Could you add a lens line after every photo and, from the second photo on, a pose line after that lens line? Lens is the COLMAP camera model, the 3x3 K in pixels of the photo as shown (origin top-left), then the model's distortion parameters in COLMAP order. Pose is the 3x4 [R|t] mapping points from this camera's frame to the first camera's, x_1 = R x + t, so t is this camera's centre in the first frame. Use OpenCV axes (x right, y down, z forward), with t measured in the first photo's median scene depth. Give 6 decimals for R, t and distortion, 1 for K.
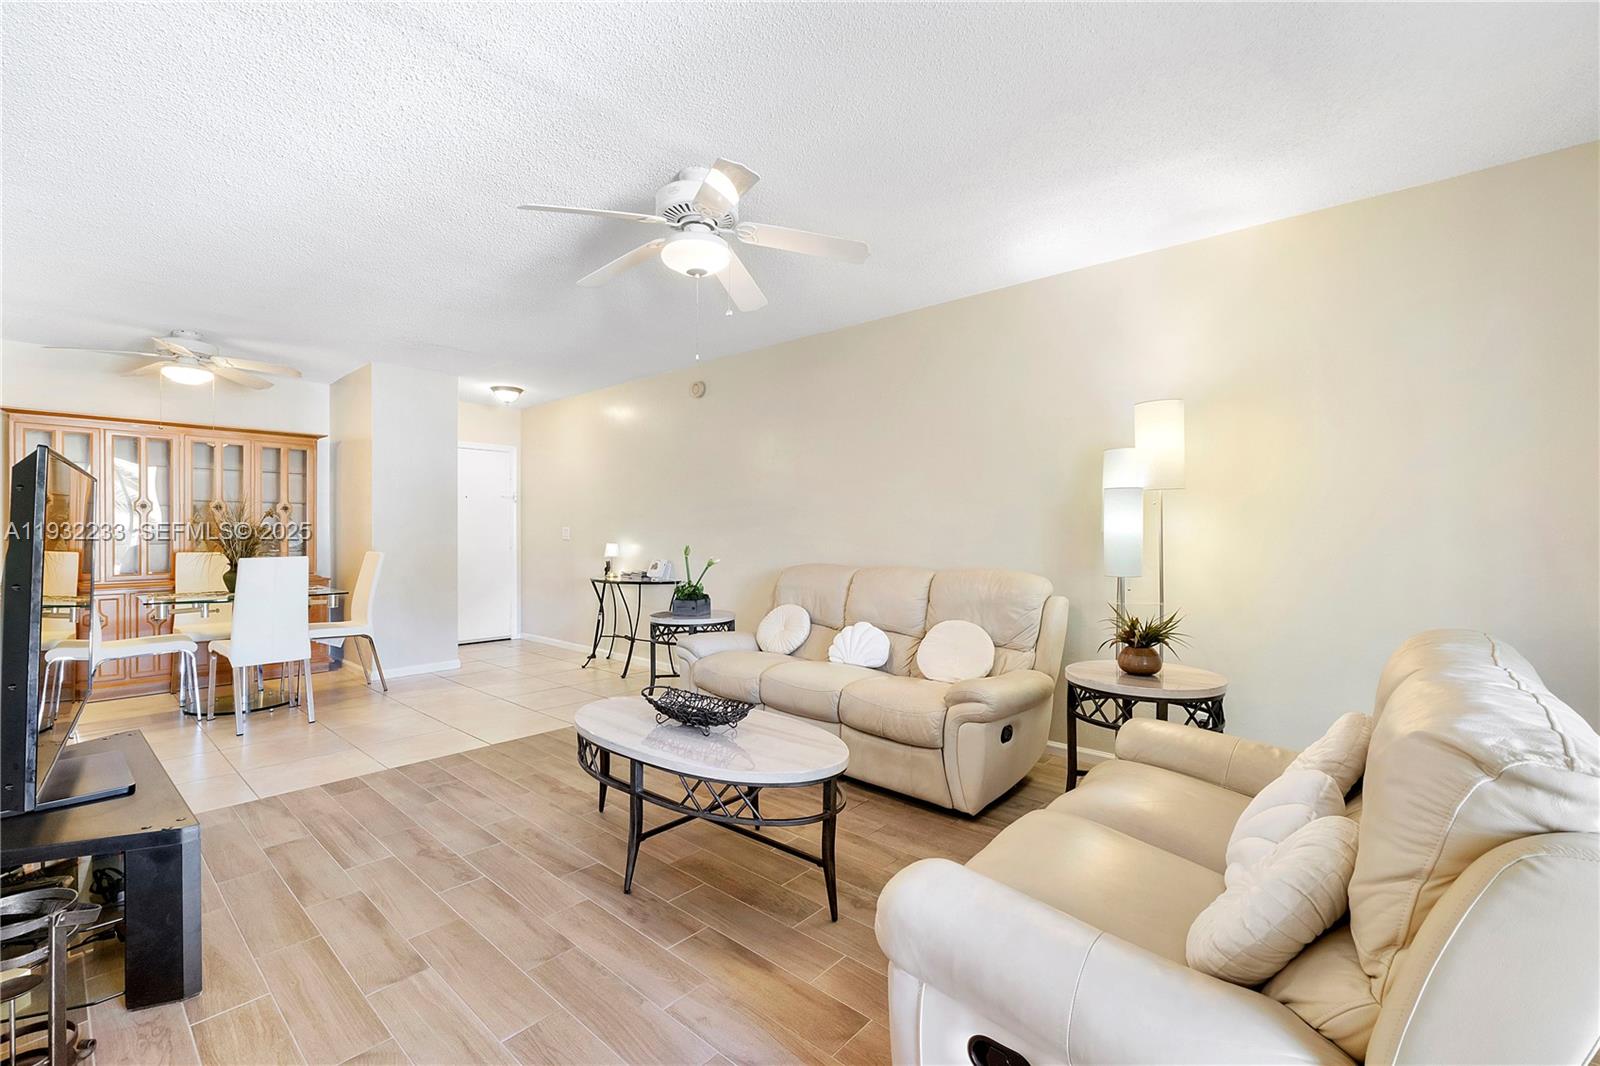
lens RADIAL K [[673.8, 0, 802.6], [0, 673.8, 537.7], [0, 0, 1]] dist [-0.011060, -0.000060]
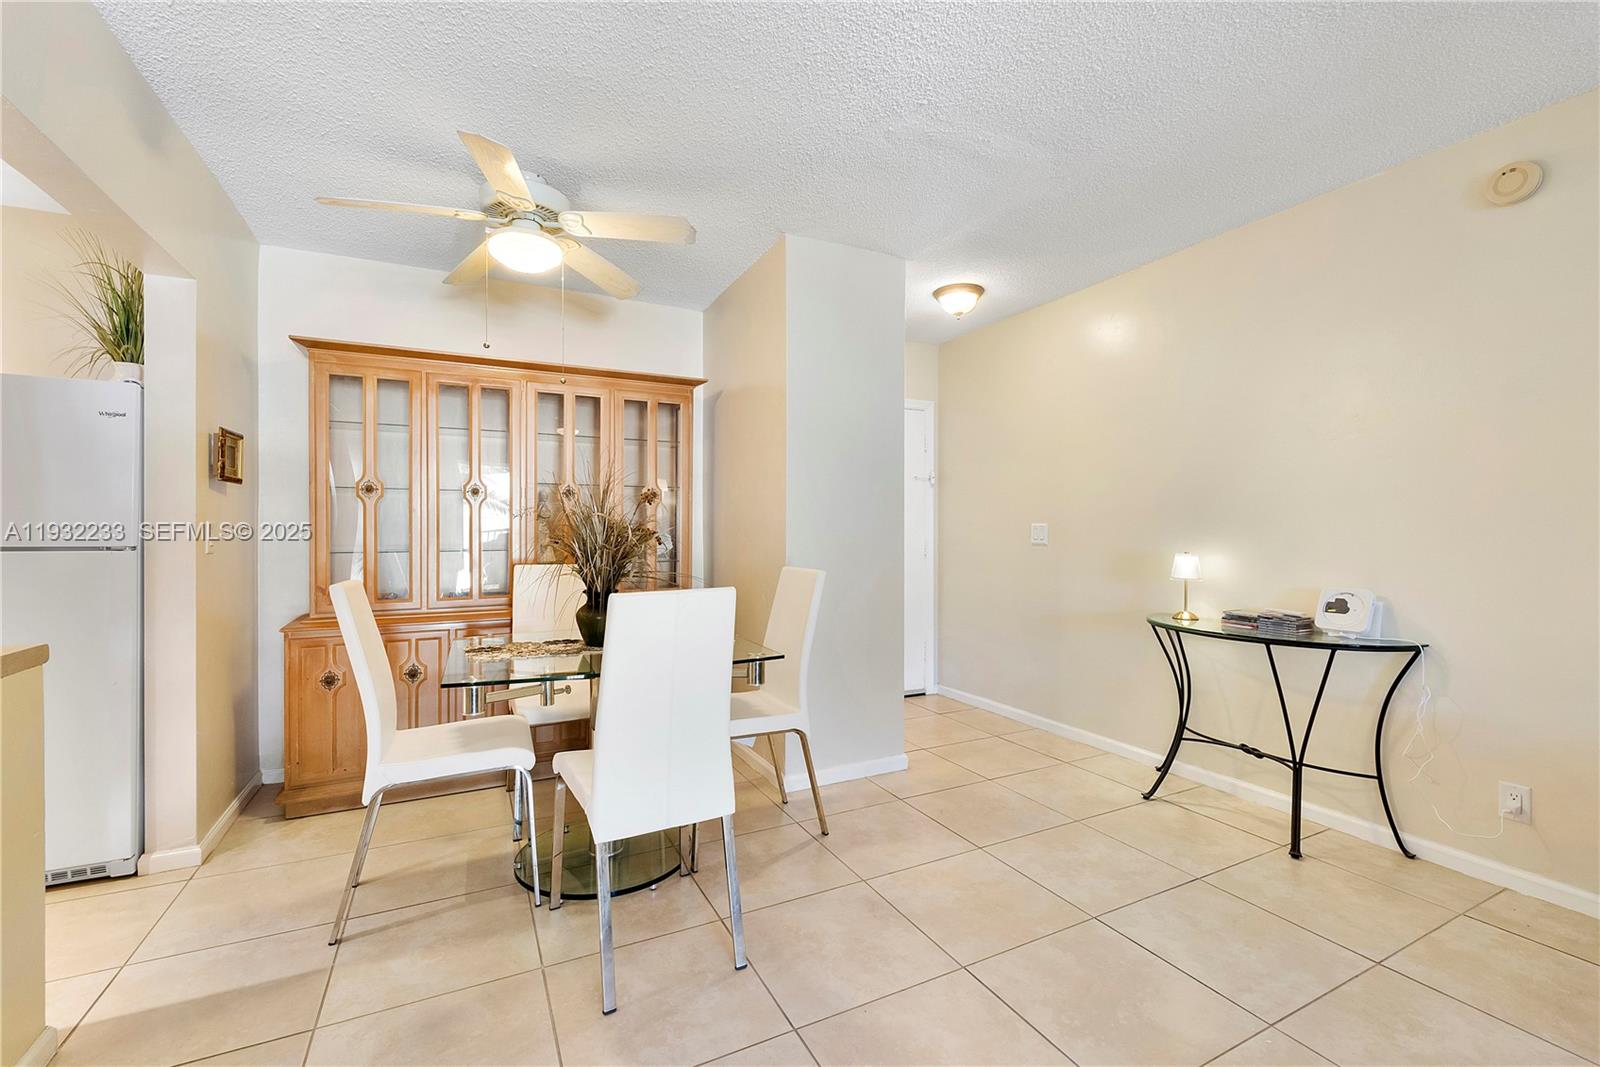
lens RADIAL K [[683.6, 0, 795.3], [0, 683.6, 534.1], [0, 0, 1]] dist [-0.001022, -0.000114]
pose [[0.921785, -0.000391, -0.387702, -0.421437], [-0.001710, 0.999986, -0.005074, -0.003487], [0.387698, 0.005340, 0.921771, 0.481457]]
